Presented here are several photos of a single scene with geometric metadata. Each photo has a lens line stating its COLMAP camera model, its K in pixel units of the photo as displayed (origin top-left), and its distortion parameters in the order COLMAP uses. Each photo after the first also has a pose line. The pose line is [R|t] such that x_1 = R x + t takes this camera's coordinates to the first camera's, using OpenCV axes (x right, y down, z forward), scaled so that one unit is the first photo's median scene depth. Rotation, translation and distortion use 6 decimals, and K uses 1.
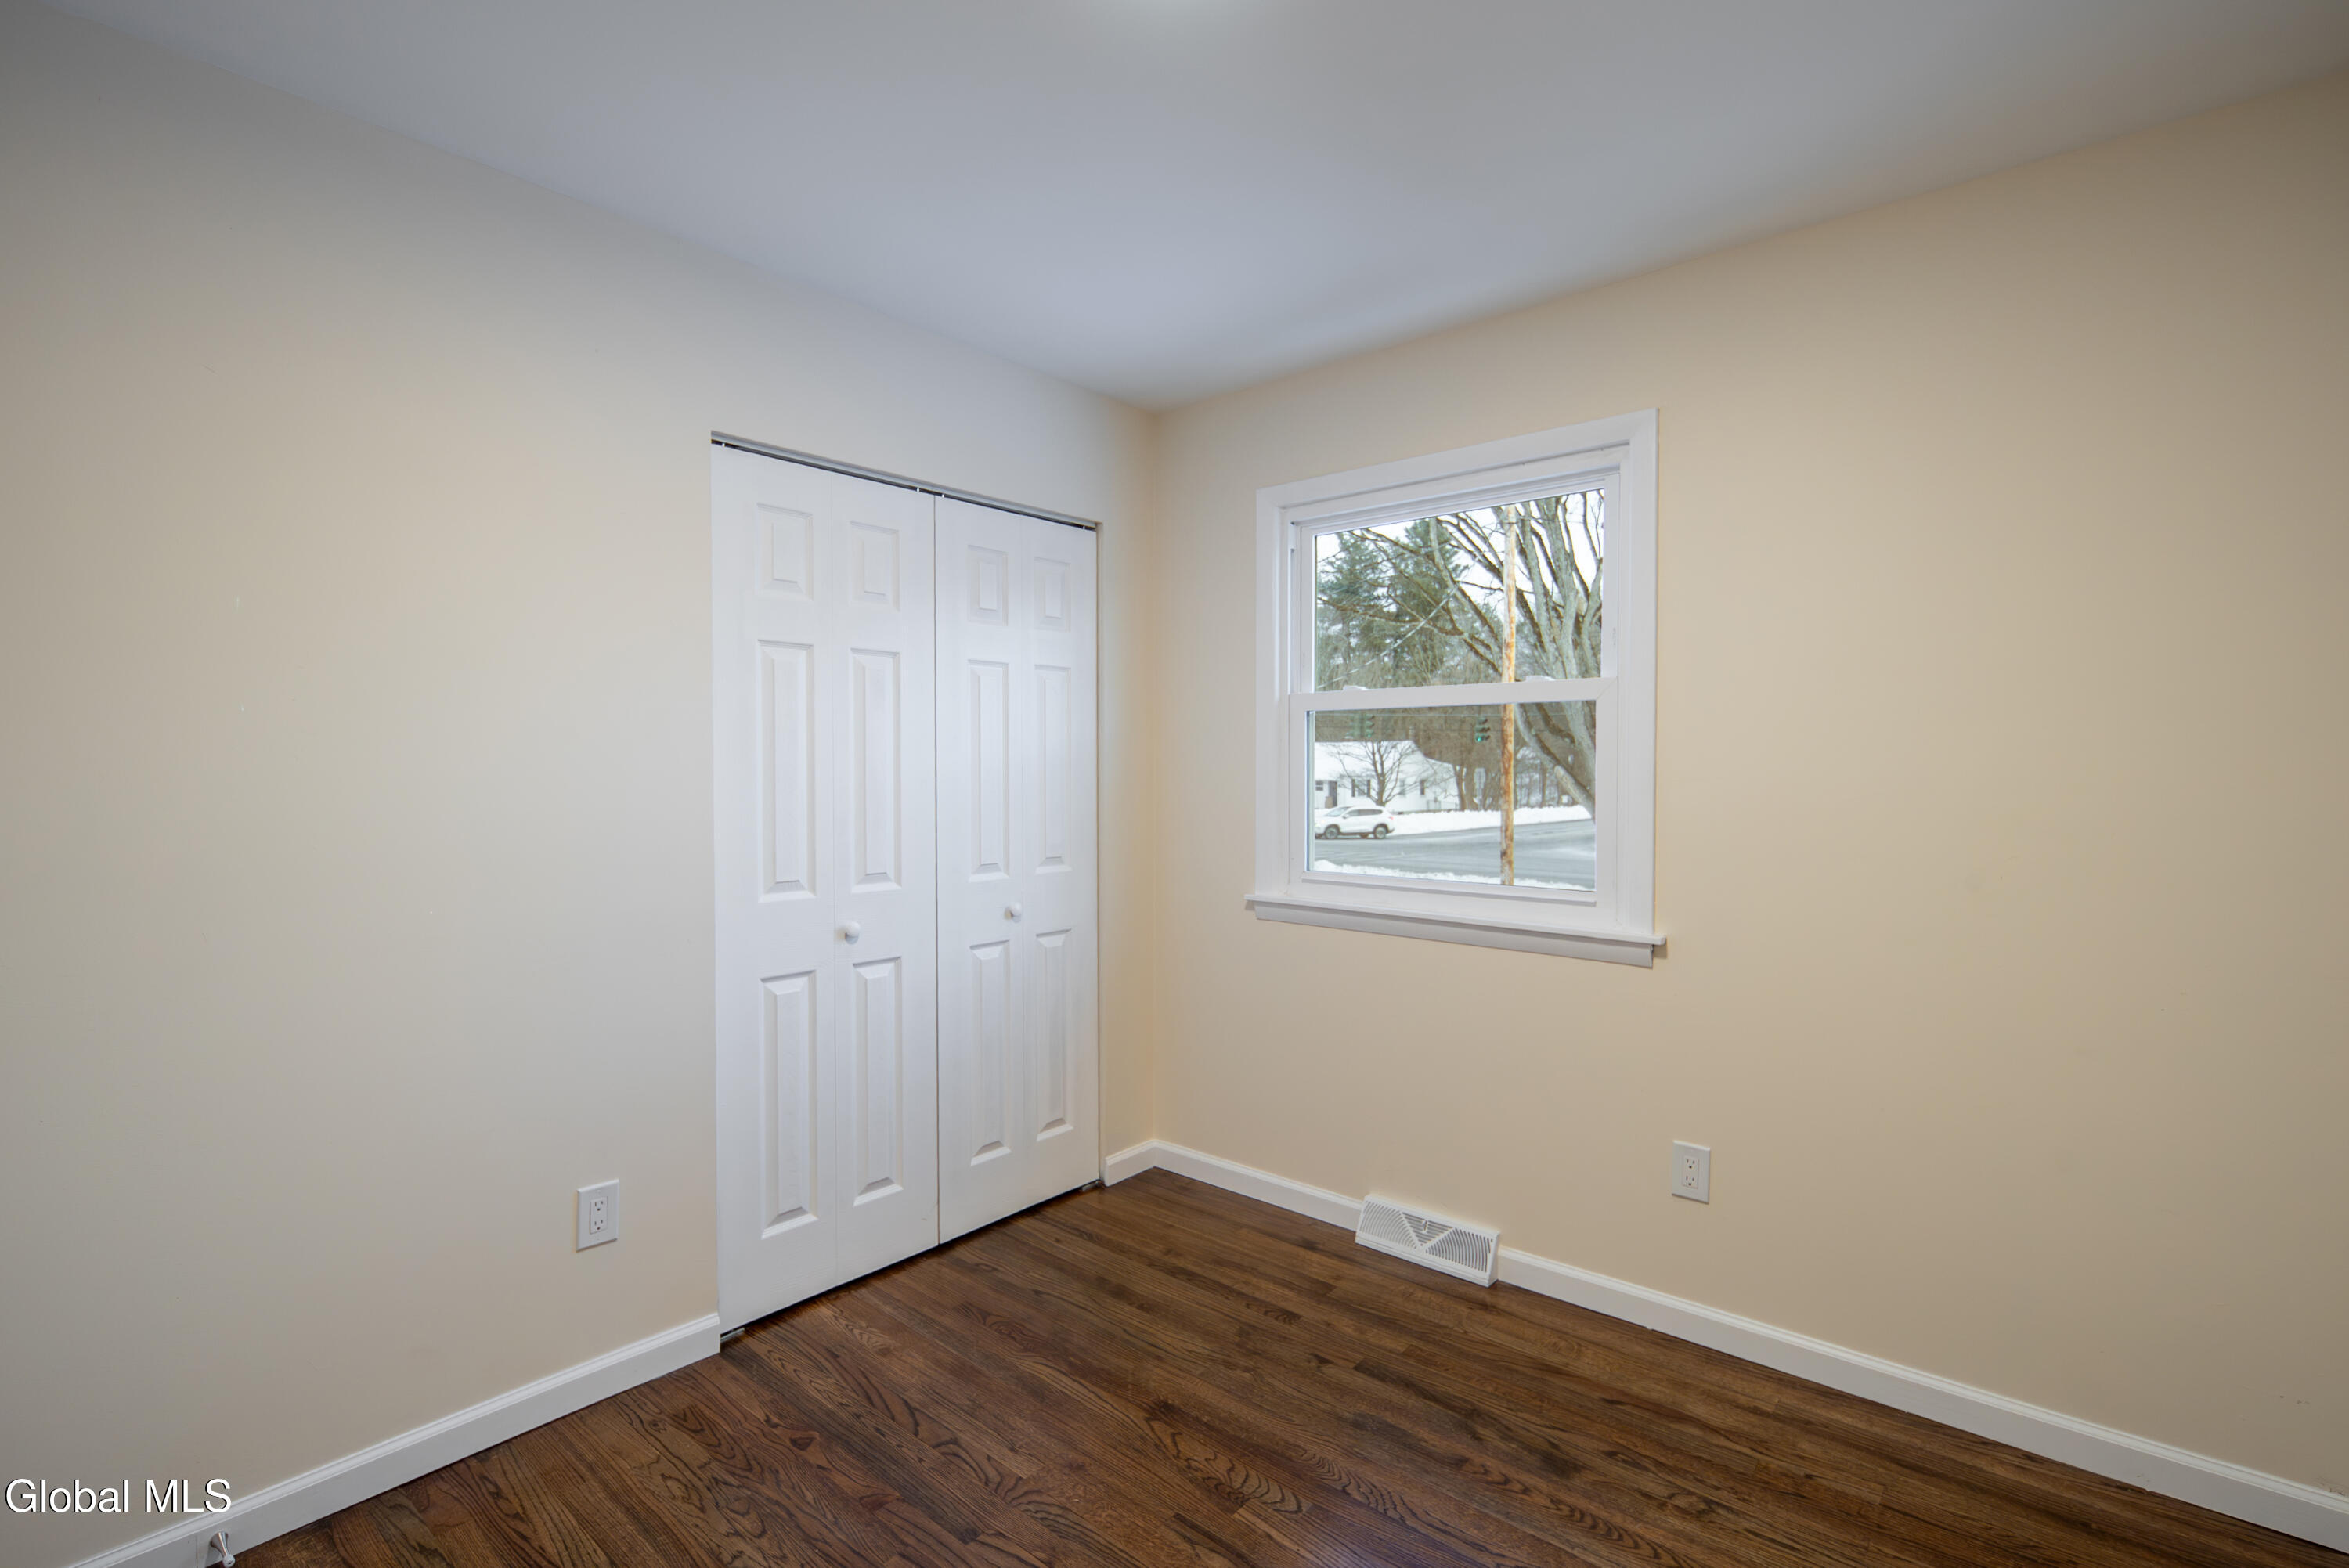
lens RADIAL K [[1040.4, 0, 1178.0], [0, 1040.4, 784.7], [0, 0, 1]] dist [0.001829, -0.002038]
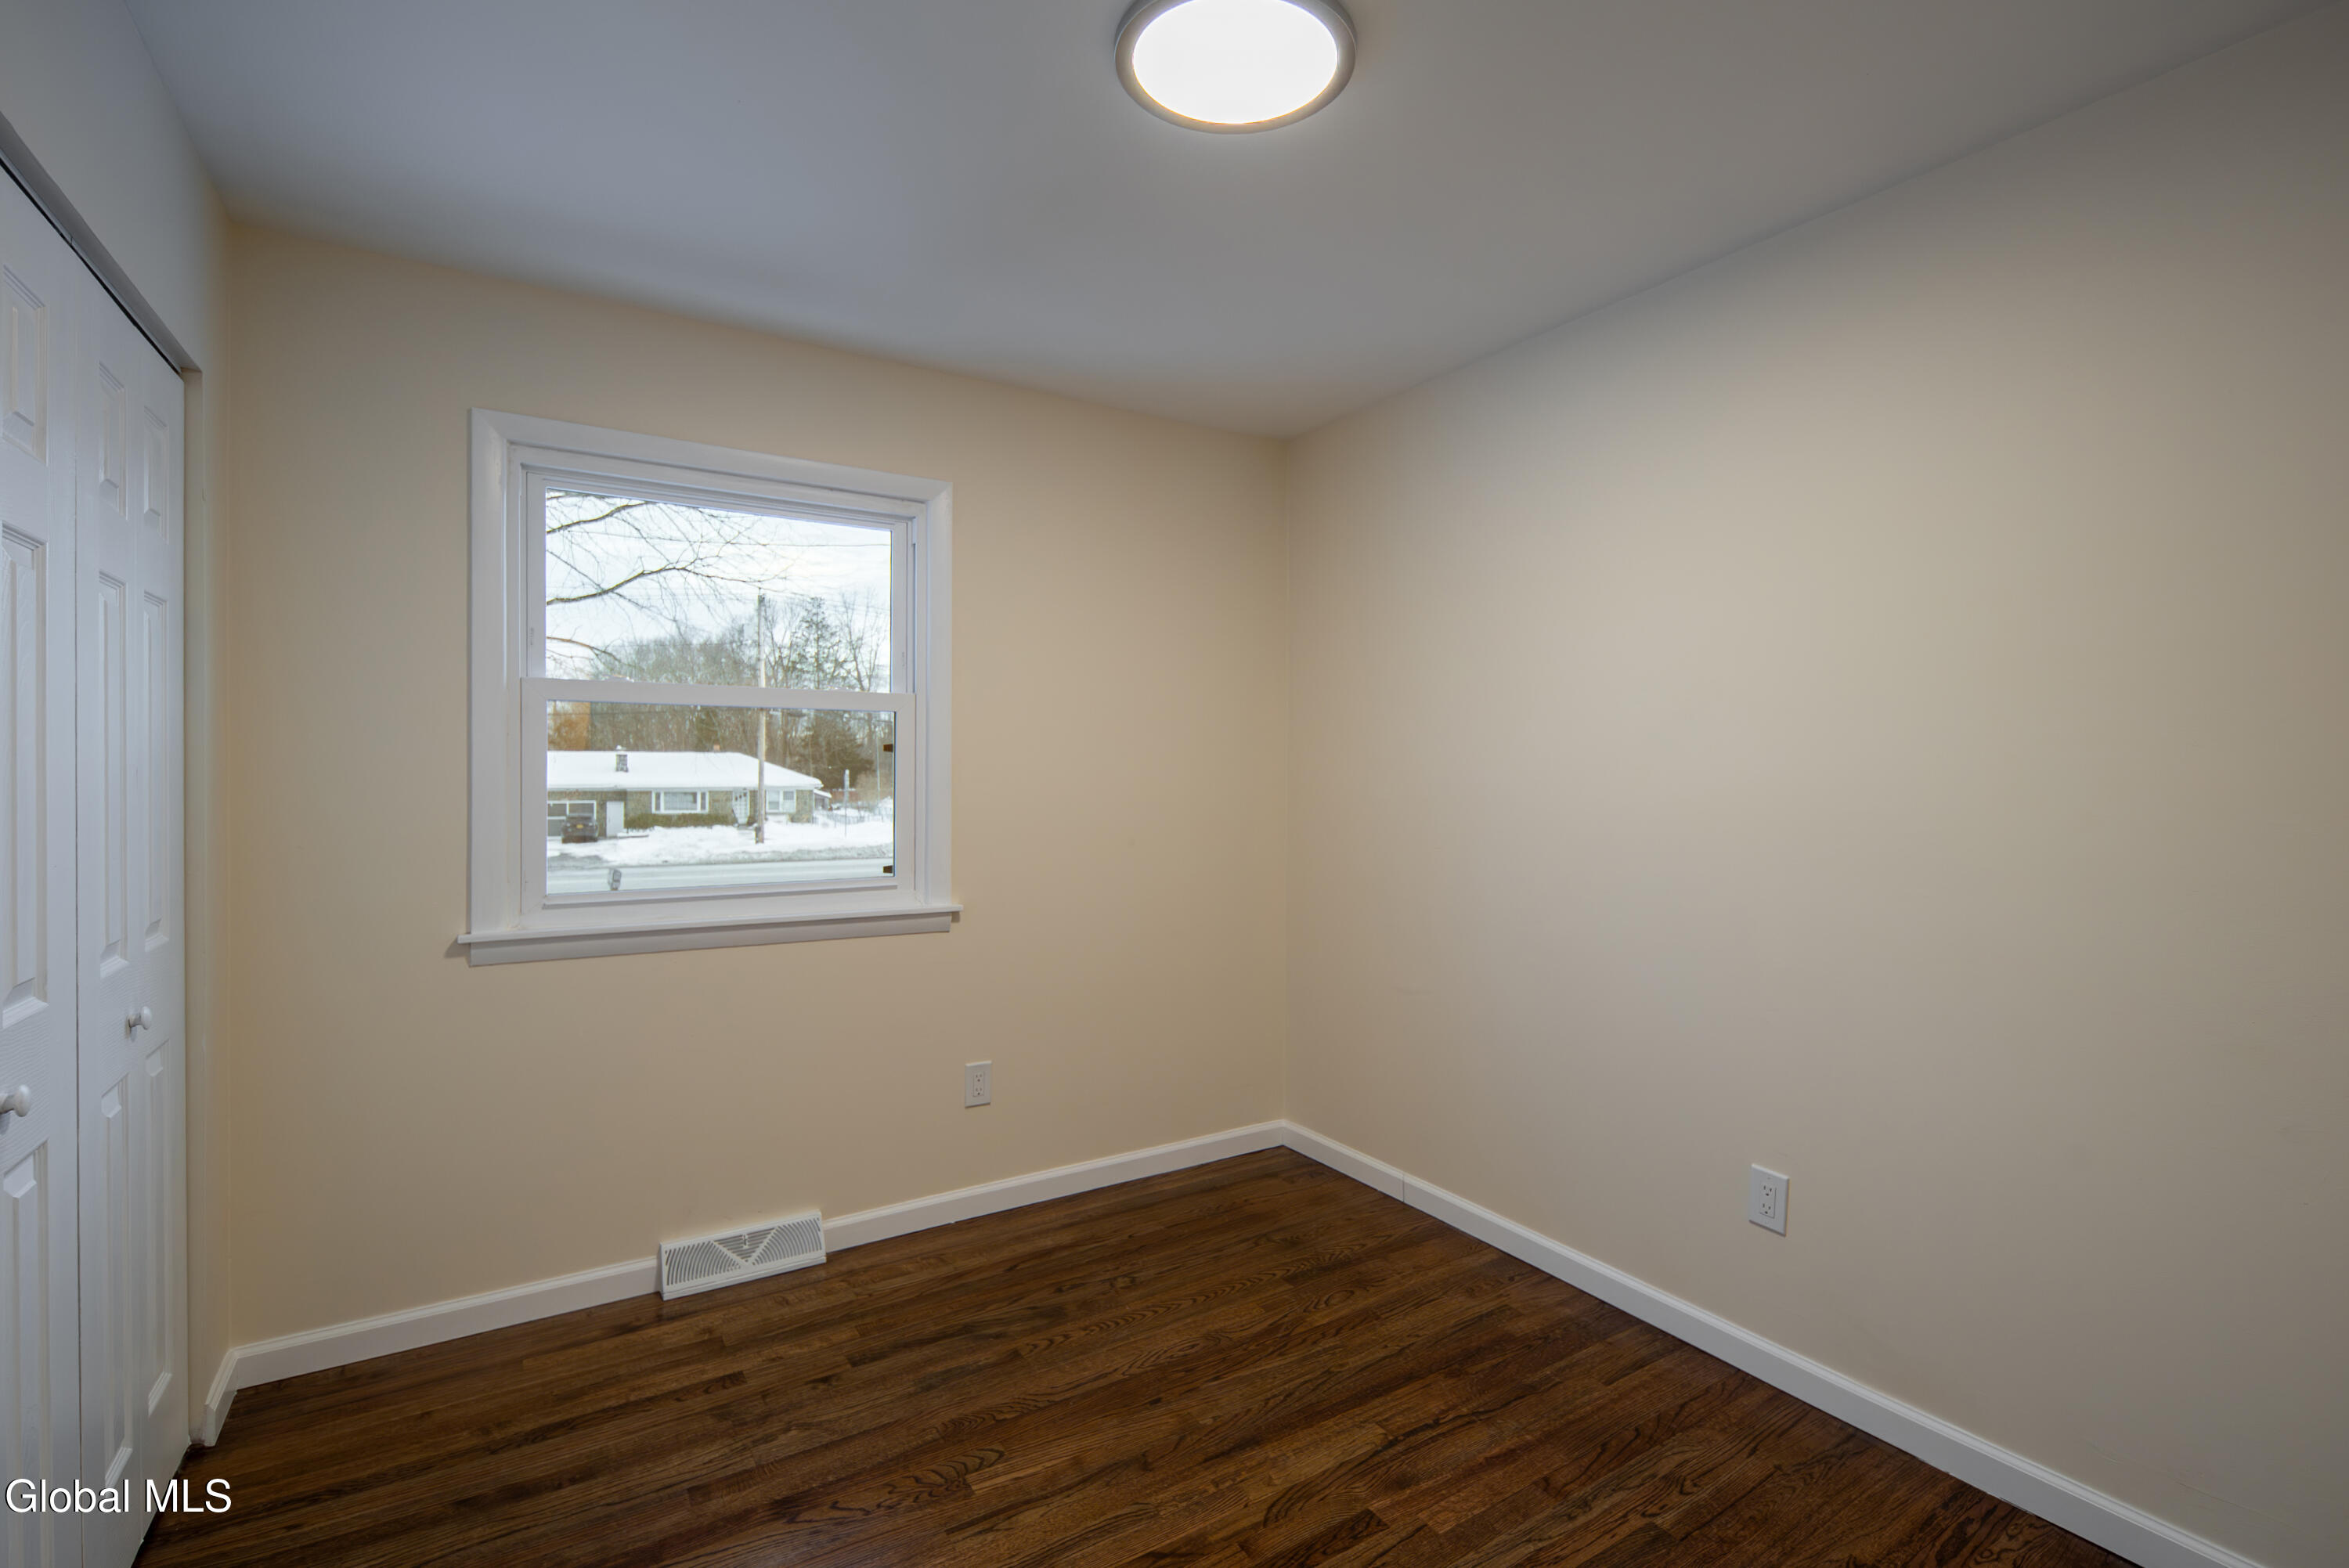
lens RADIAL K [[1040.4, 0, 1178.0], [0, 1040.4, 784.7], [0, 0, 1]] dist [0.001829, -0.002038]
pose [[0.309473, -0.011224, 0.950842, -0.613072], [0.007210, 0.999929, 0.009457, -0.010150], [-0.950881, 0.003929, 0.309532, 0.343163]]
